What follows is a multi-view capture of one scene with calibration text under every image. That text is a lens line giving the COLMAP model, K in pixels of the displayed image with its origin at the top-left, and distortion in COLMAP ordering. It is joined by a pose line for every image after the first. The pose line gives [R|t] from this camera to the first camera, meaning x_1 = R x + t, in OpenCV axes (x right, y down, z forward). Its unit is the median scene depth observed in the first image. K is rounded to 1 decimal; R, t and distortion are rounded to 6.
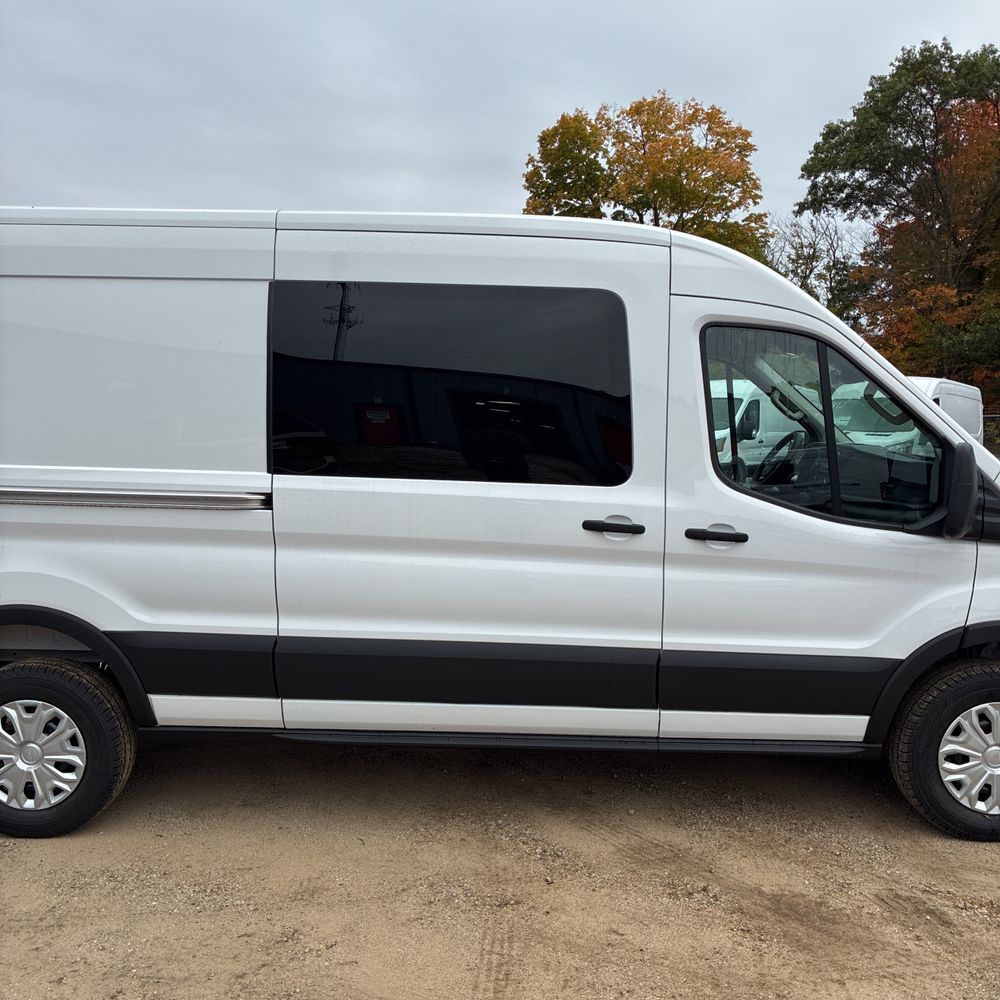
lens RADIAL K [[1021.8, 0, 500.0], [0, 1021.8, 500.0], [0, 0, 1]] dist [0.021915, 0.003499]
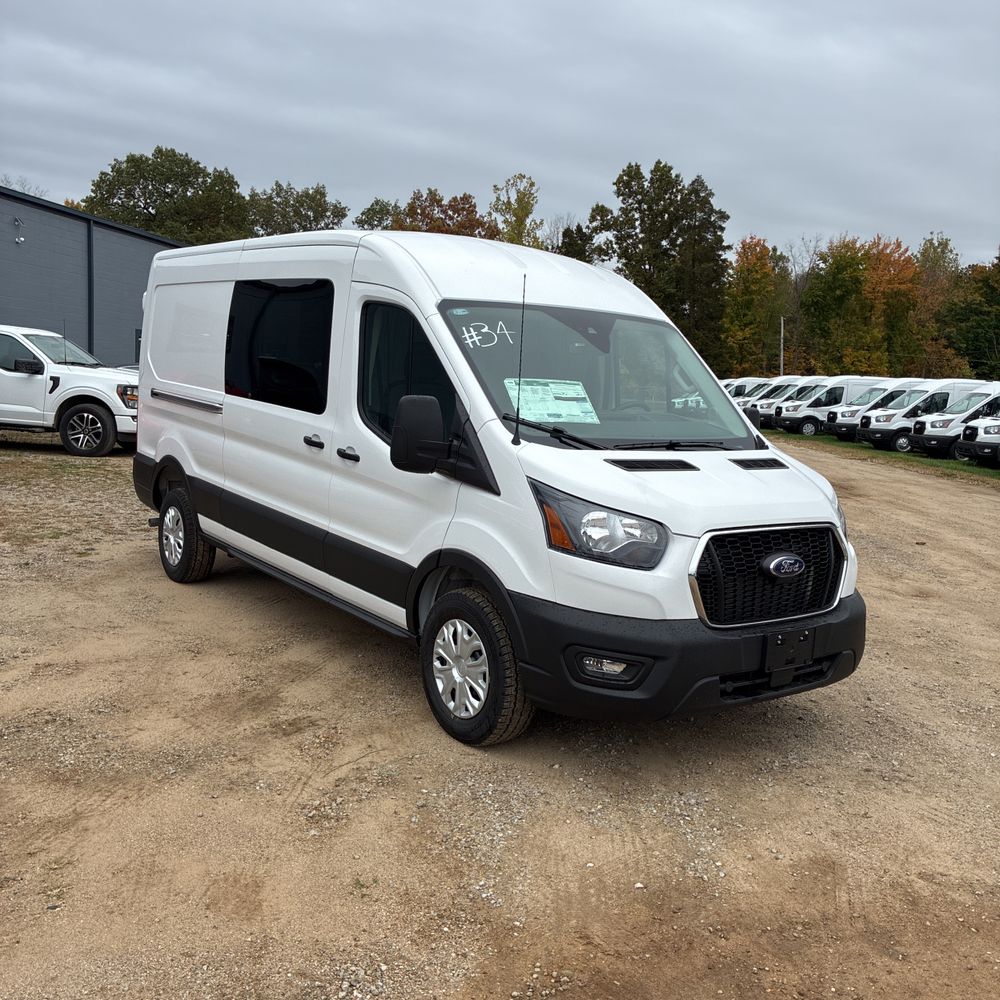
lens RADIAL K [[1013.0, 0, 498.3], [0, 1013.0, 493.6], [0, 0, 1]] dist [0.054743, -0.028866]
pose [[0.612759, 0.129335, -0.779615, 1.359336], [-0.126948, 0.989815, 0.064429, -0.026793], [0.780007, 0.059491, 0.622937, 0.293011]]
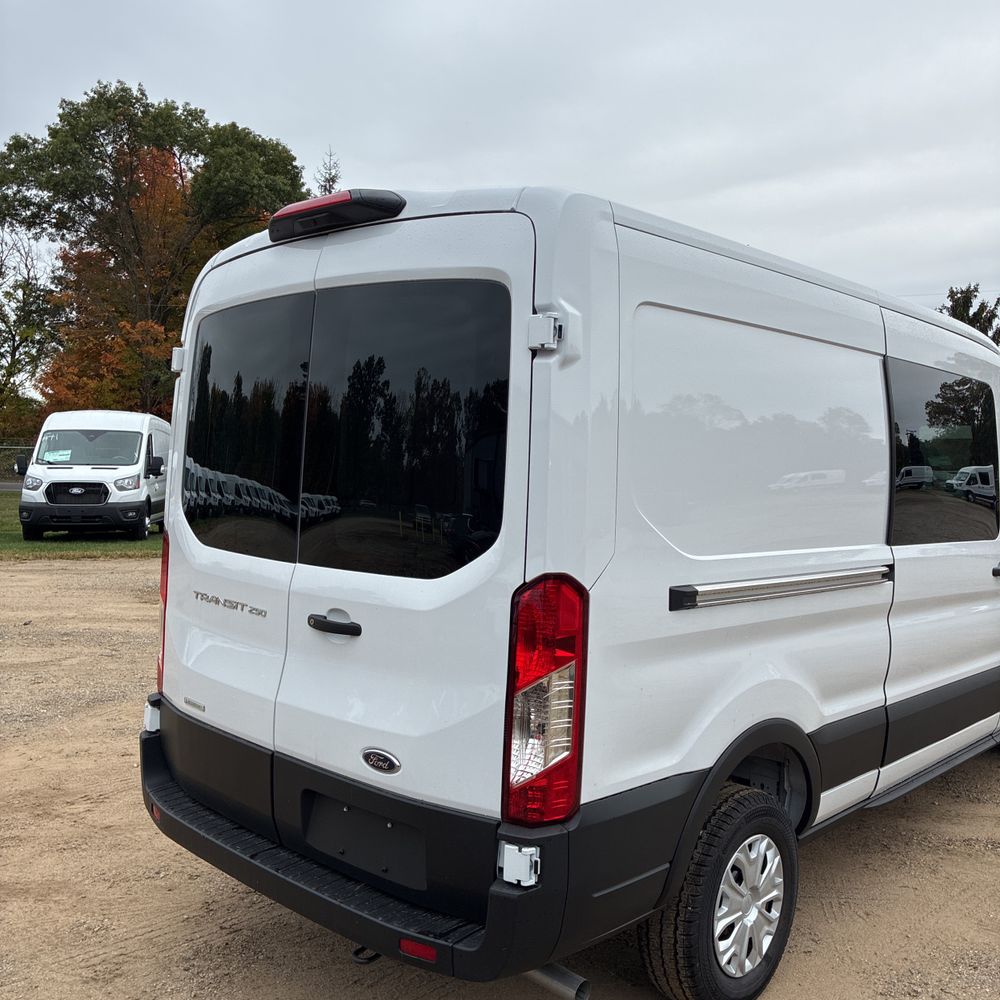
lens RADIAL K [[1025.4, 0, 499.3], [0, 1025.4, 486.8], [0, 0, 1]] dist [0.031408, 0.001151]
pose [[0.663291, -0.013610, 0.748238, -1.197198], [0.042039, 0.998933, -0.019096, -0.077328], [-0.747180, 0.044121, 0.663156, 0.587539]]
